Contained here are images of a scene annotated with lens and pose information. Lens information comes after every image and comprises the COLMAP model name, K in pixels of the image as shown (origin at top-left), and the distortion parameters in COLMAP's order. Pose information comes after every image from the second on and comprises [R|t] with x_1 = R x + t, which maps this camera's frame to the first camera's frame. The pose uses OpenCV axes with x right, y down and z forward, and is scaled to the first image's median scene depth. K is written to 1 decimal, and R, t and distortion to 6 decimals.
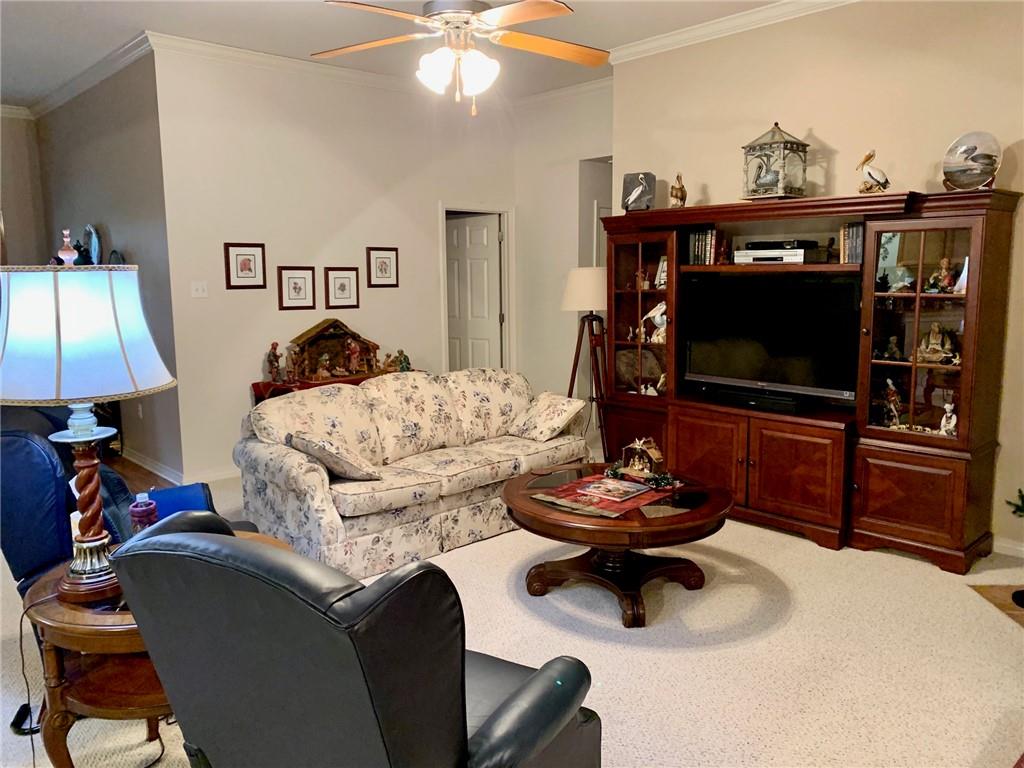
lens RADIAL K [[786.1, 0, 519.5], [0, 786.1, 383.6], [0, 0, 1]] dist [0.003910, 0.000461]
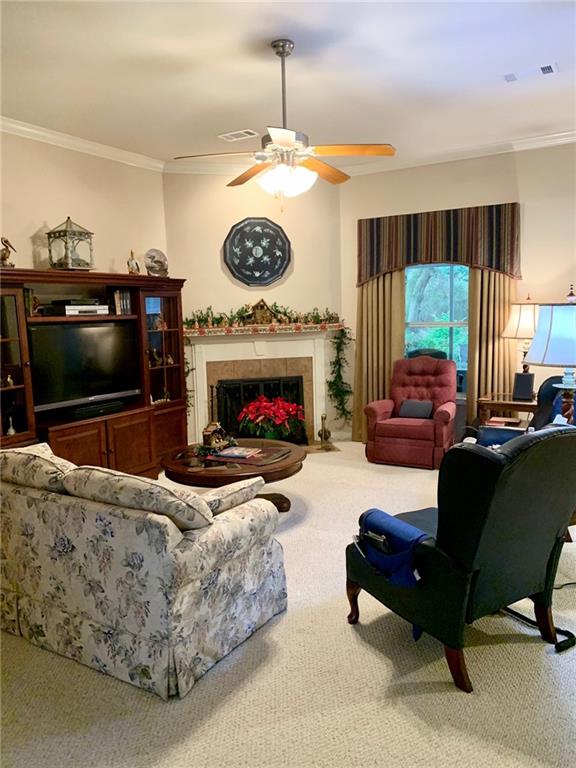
lens RADIAL K [[589.6, 0, 285.5], [0, 589.6, 382.3], [0, 0, 1]] dist [0.003910, 0.000461]
pose [[-0.265970, -0.103228, 0.958438, -0.799852], [0.166169, 0.974457, 0.151066, -0.129585], [-0.949551, 0.199442, -0.242023, 0.904202]]
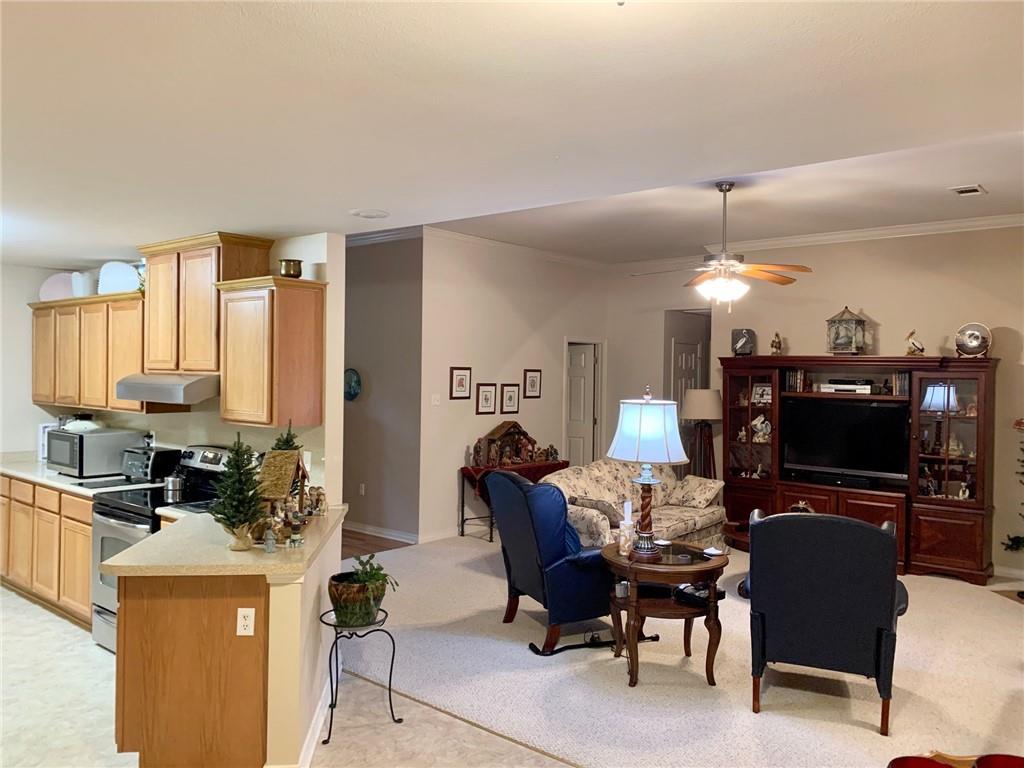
lens RADIAL K [[784.9, 0, 510.3], [0, 784.9, 366.8], [0, 0, 1]] dist [-0.004381, -0.001876]
pose [[0.992116, 0.024508, 0.122906, -0.528002], [-0.006541, 0.989483, -0.144504, 0.026529], [-0.125155, 0.142560, 0.981842, -0.457294]]
